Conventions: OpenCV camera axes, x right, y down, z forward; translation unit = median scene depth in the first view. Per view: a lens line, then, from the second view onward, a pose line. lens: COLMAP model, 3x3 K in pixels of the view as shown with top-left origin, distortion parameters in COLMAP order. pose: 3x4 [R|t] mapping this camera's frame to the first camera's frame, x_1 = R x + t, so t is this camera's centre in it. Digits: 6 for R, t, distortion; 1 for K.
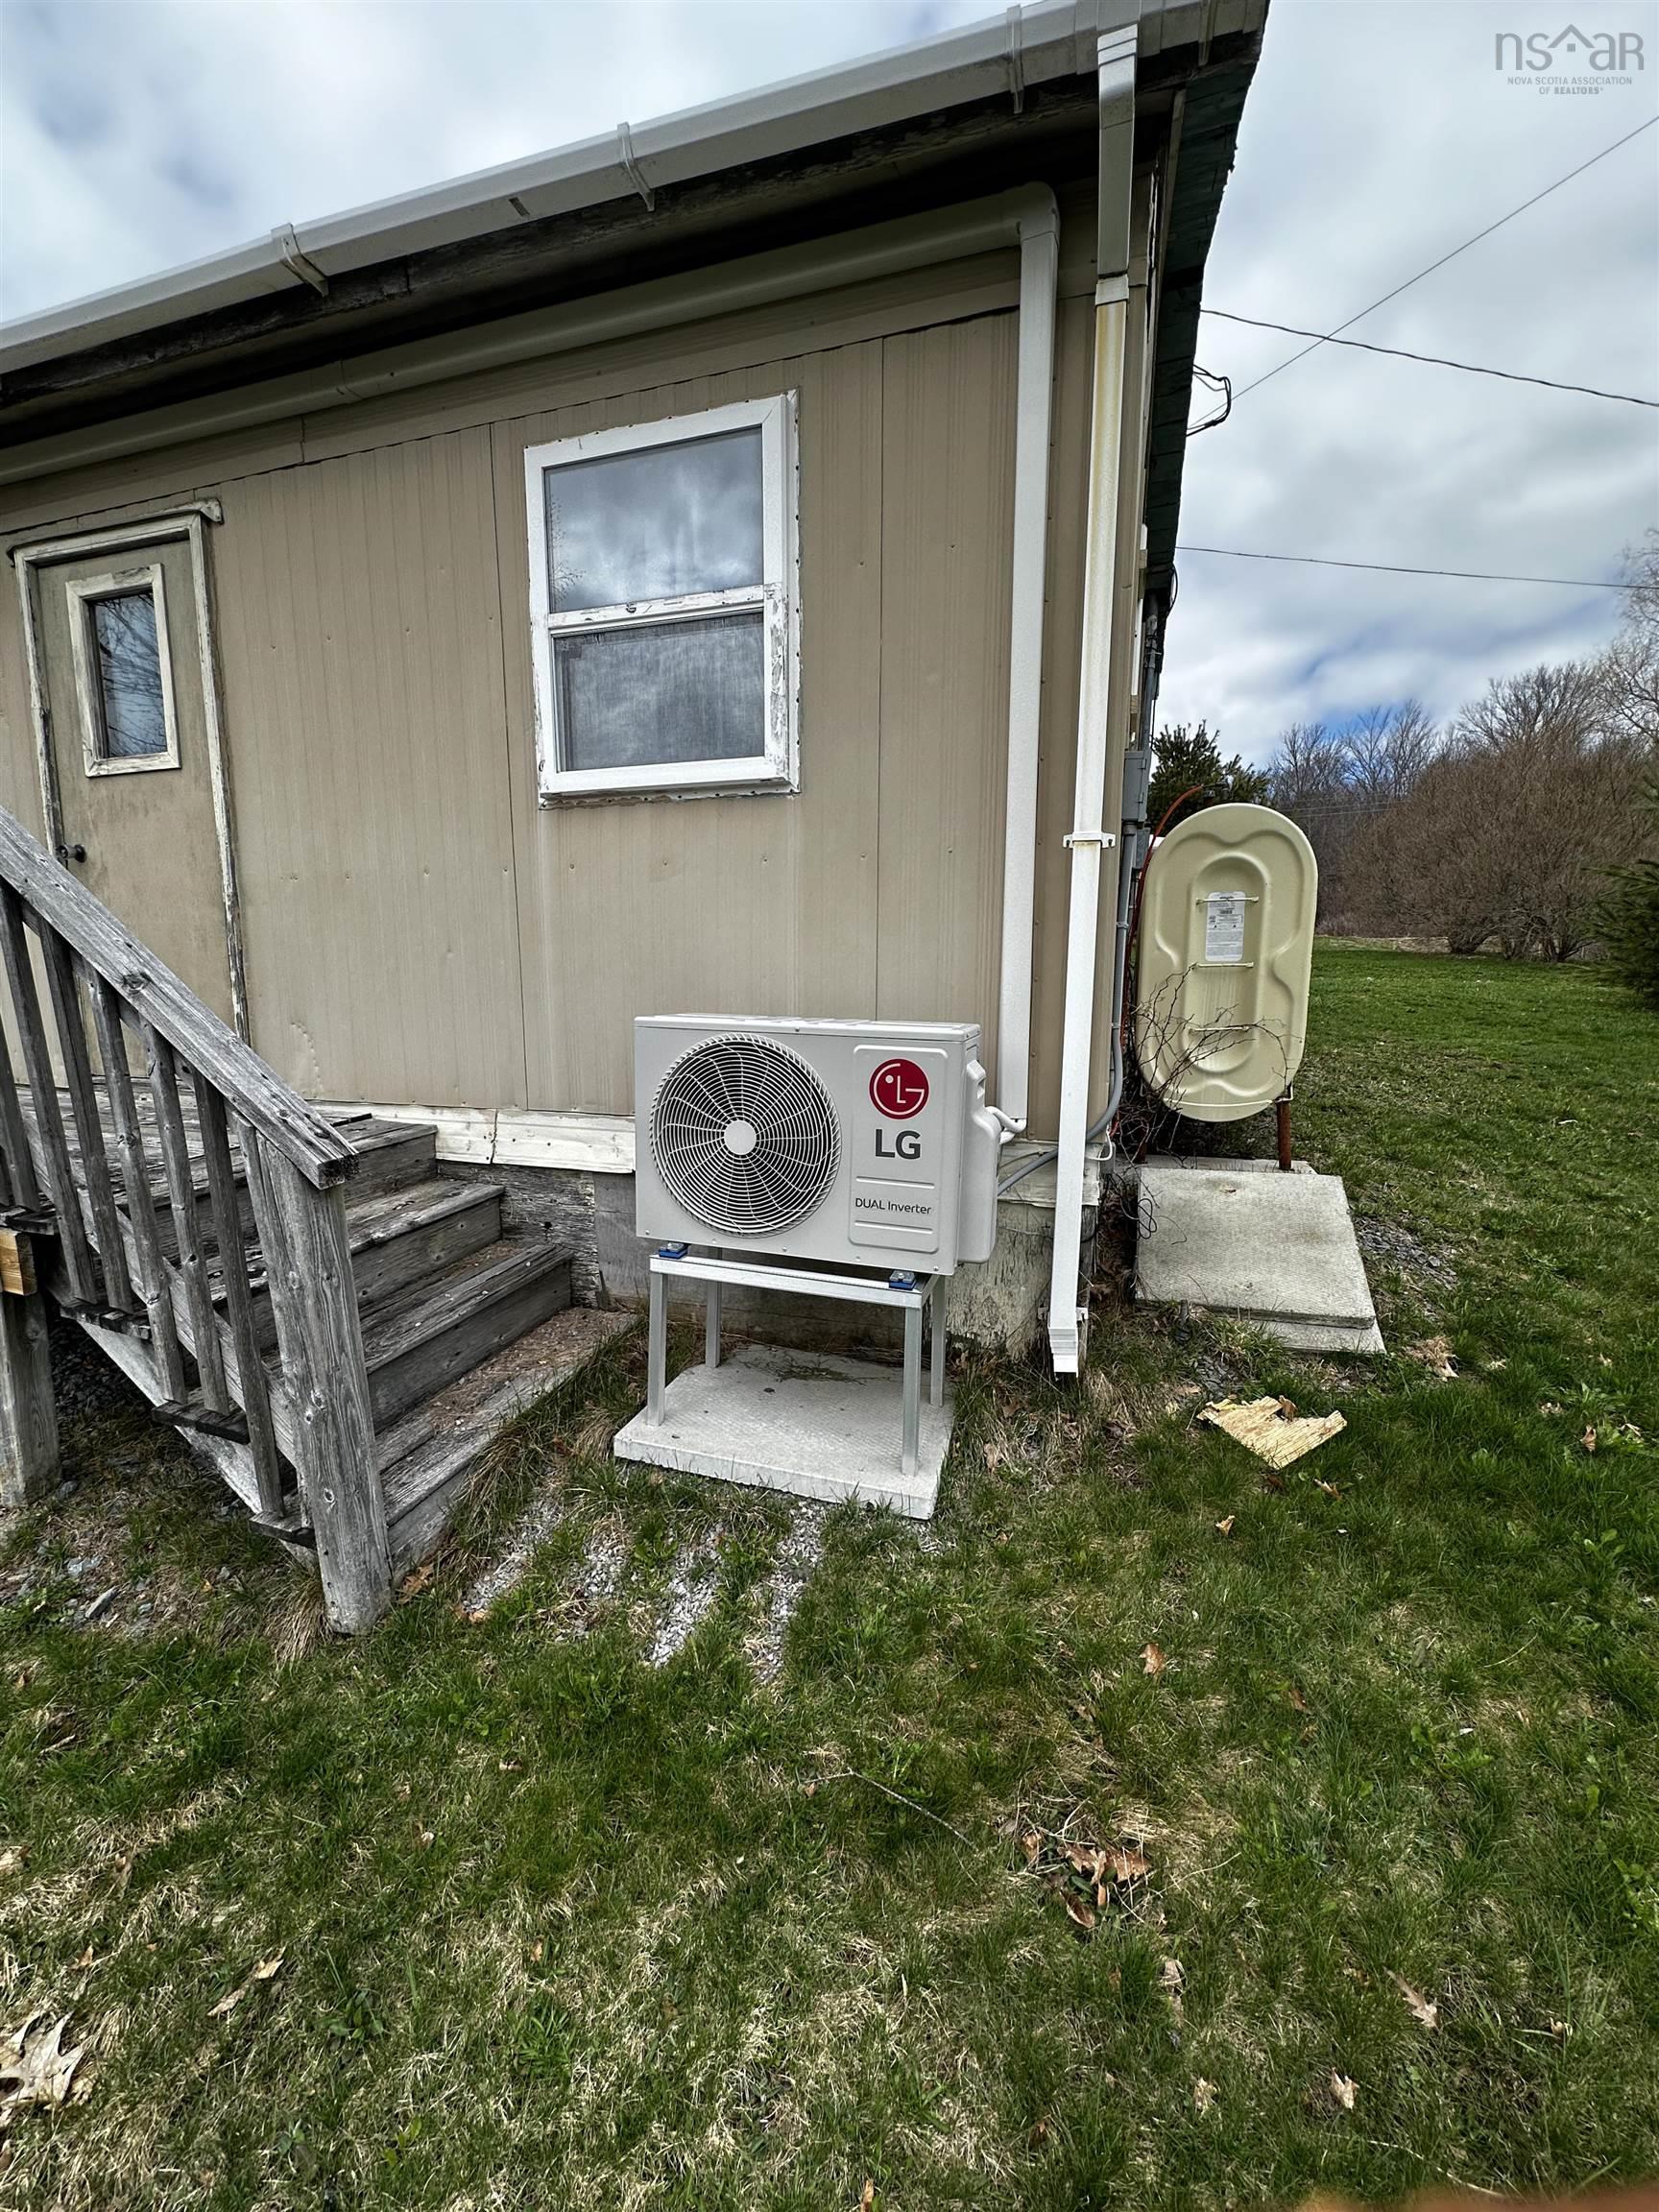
lens RADIAL K [[886.7, 0, 829.5], [0, 886.7, 1106.0], [0, 0, 1]] dist [-0.001607, 0.000070]
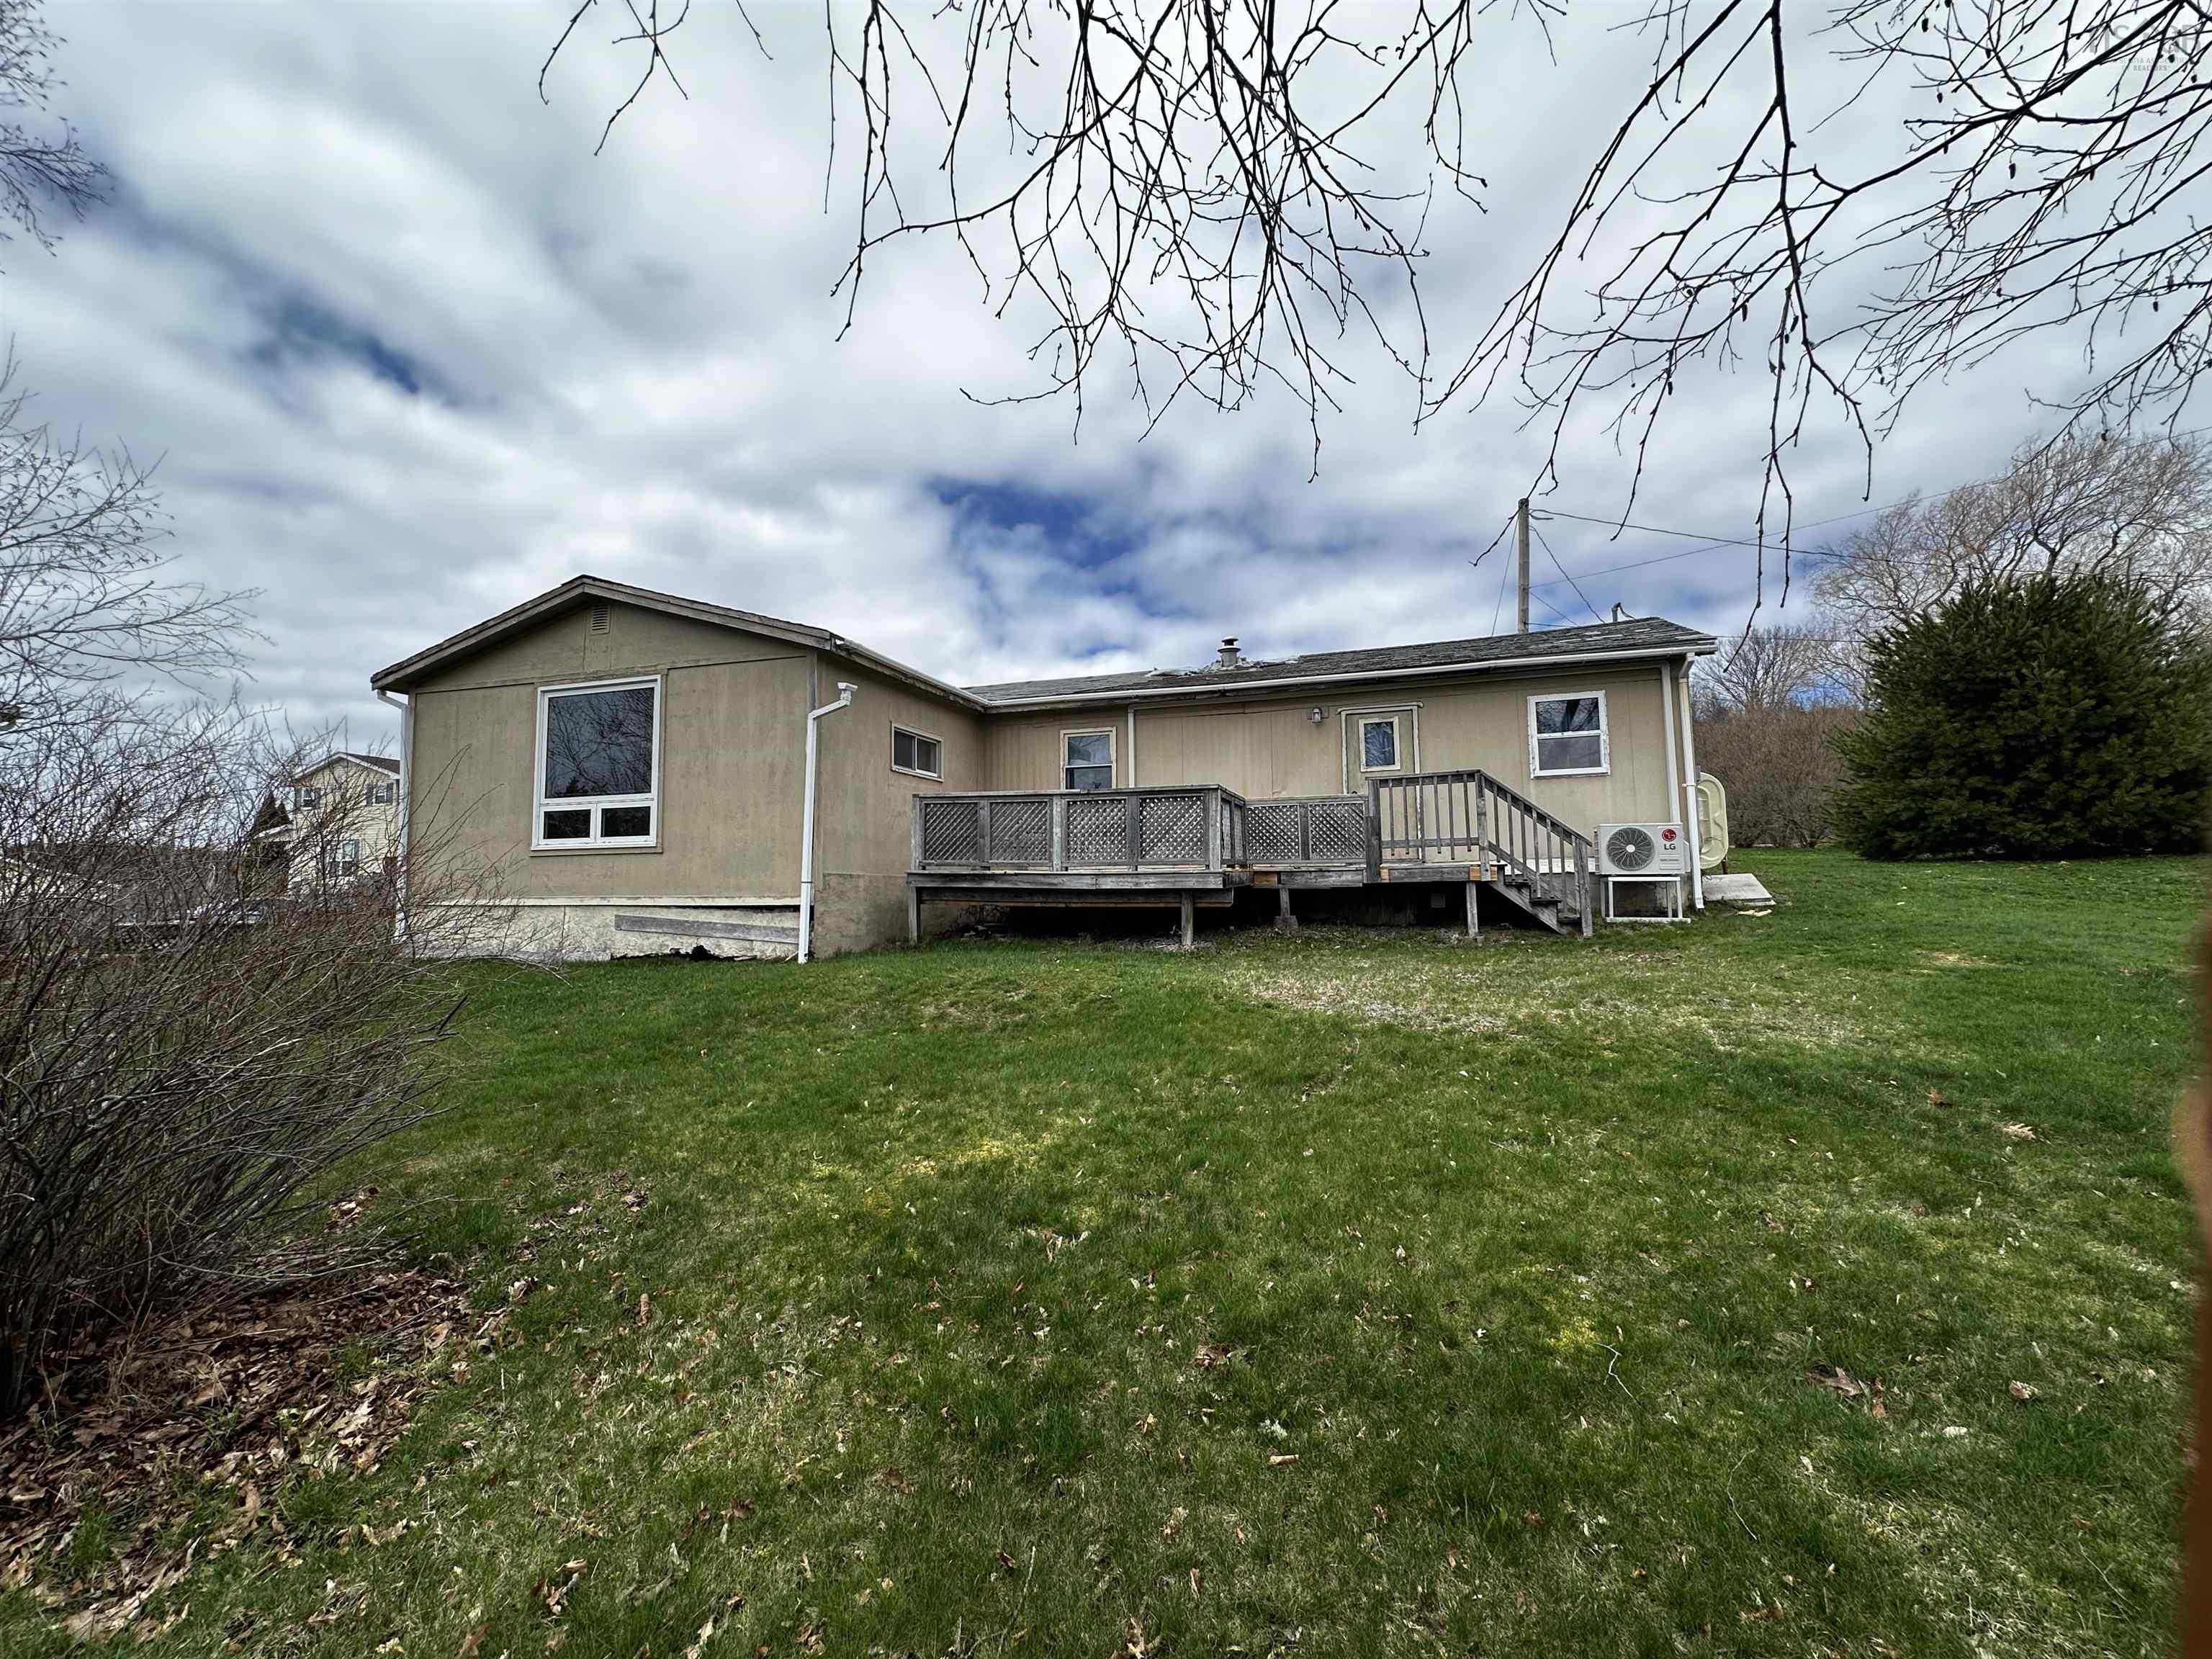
lens RADIAL K [[896.3, 0, 1115.9], [0, 896.3, 825.7], [0, 0, 1]] dist [0.013528, 0.000122]
pose [[0.999567, -0.019183, 0.022304, -2.086214], [0.023851, 0.972252, -0.232716, 0.684704], [-0.017221, 0.233147, 0.972289, -2.566806]]
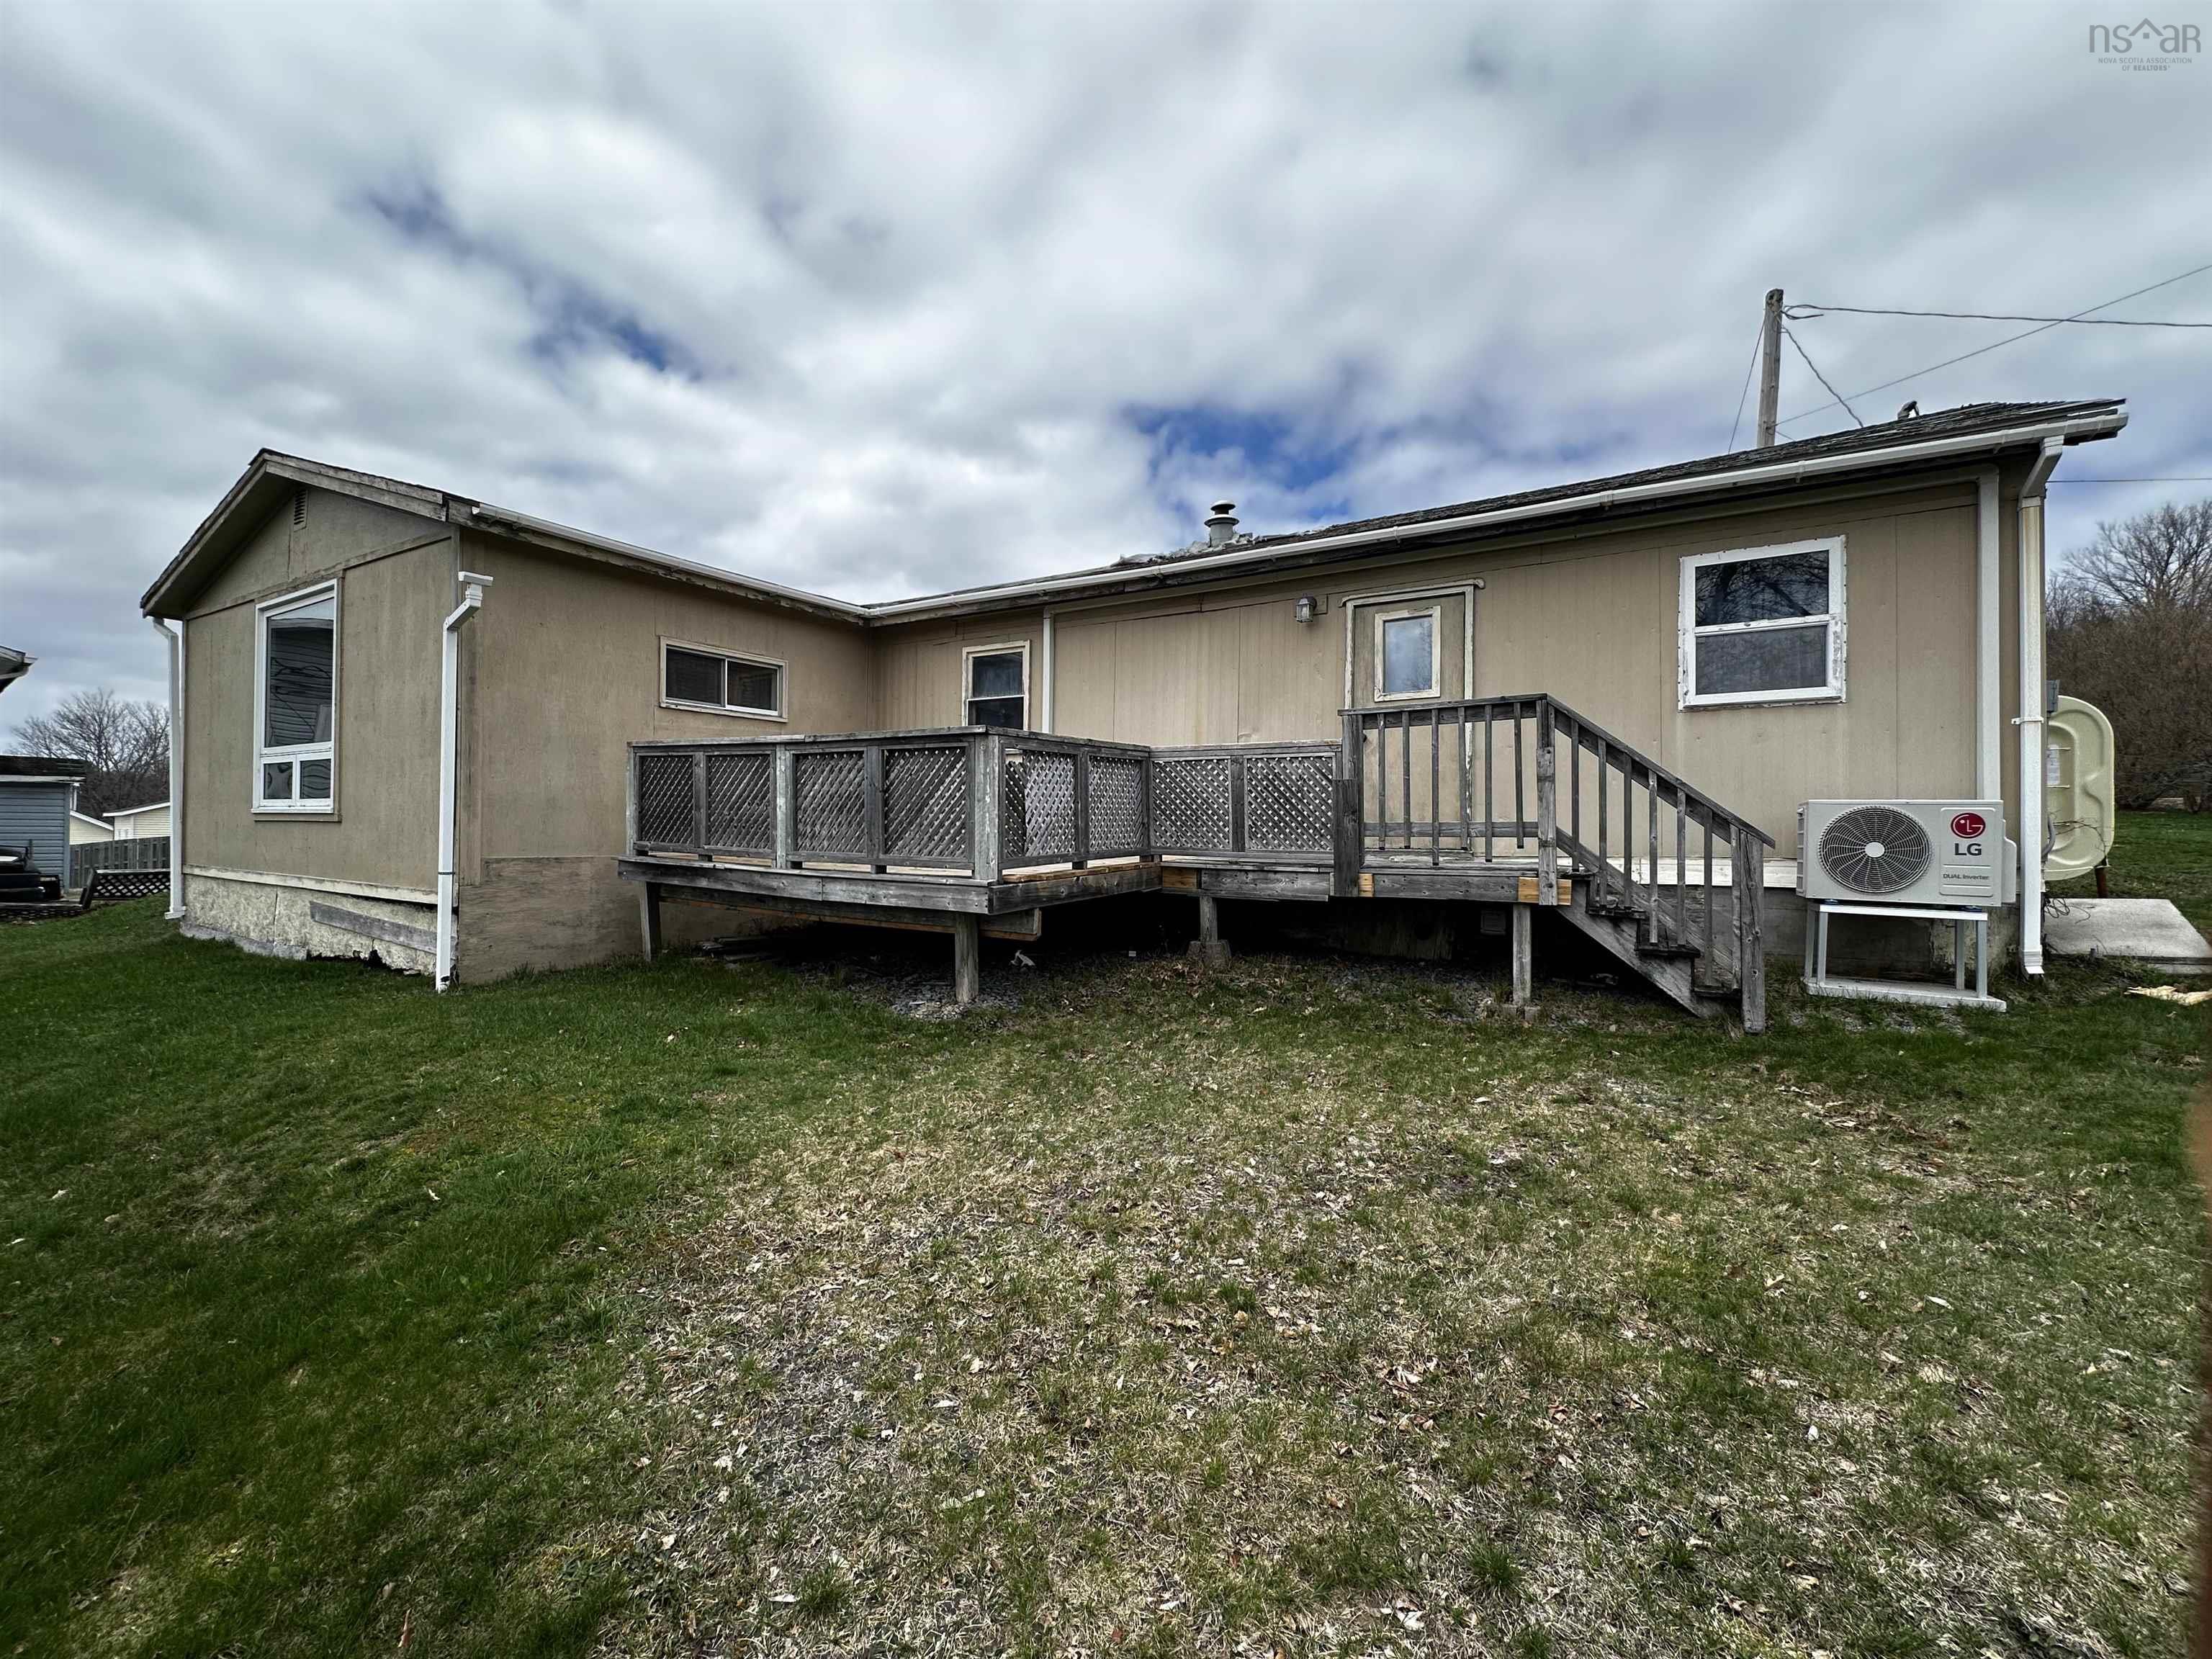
lens RADIAL K [[896.1, 0, 1106.0], [0, 896.1, 829.5], [0, 0, 1]] dist [0.003562, 0.000282]
pose [[0.976672, 0.000711, -0.214737, -1.119489], [-0.036042, 0.986351, -0.160663, 0.311142], [0.211692, 0.164654, 0.963367, -1.216719]]
